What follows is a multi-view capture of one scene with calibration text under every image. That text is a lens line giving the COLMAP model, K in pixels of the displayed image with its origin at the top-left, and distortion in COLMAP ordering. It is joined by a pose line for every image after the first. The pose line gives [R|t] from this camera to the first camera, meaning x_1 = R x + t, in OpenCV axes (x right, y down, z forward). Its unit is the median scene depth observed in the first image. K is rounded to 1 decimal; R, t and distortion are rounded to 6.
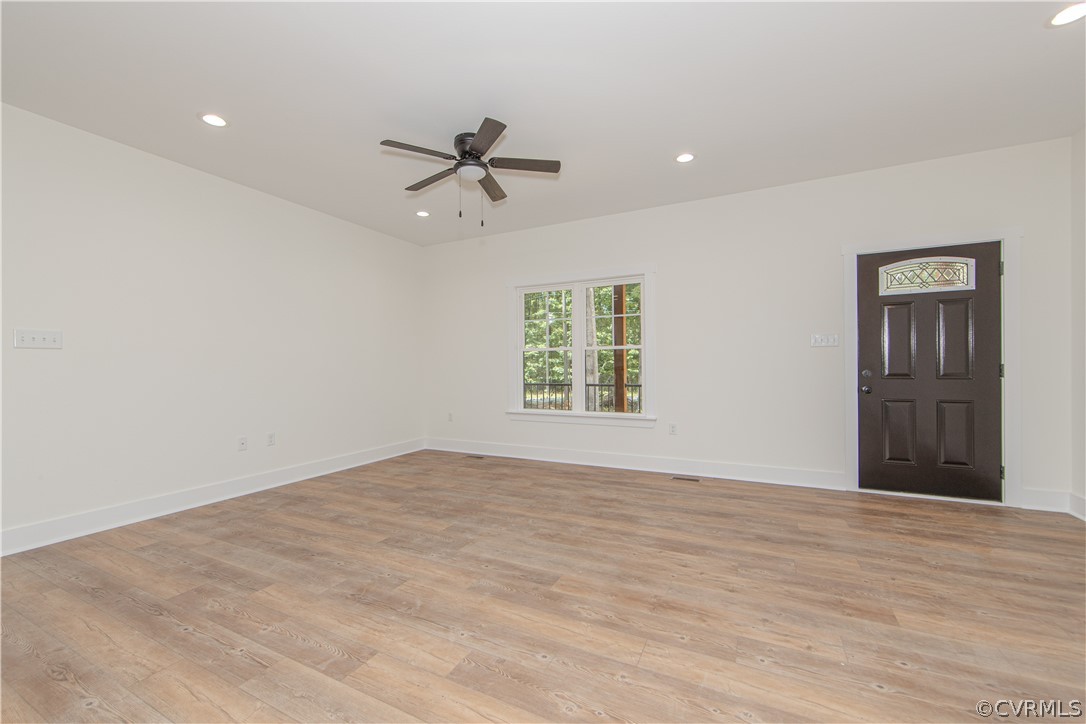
lens RADIAL K [[426.4, 0, 491.8], [0, 426.4, 362.2], [0, 0, 1]] dist [-0.003842, -0.000488]
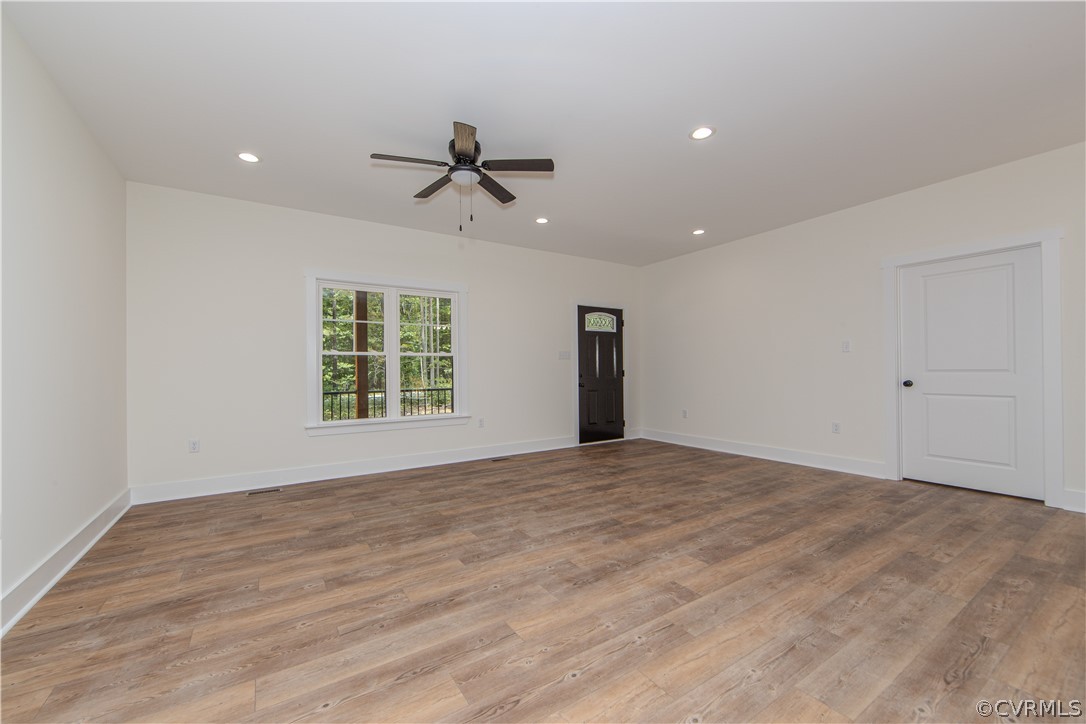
lens RADIAL K [[426.4, 0, 544.2], [0, 426.4, 363.6], [0, 0, 1]] dist [-0.003842, -0.000488]
pose [[0.496115, 0.016284, 0.868104, -0.800441], [-0.002531, 0.999847, -0.017309, 0.010549], [-0.868253, 0.006390, 0.496080, 0.333709]]
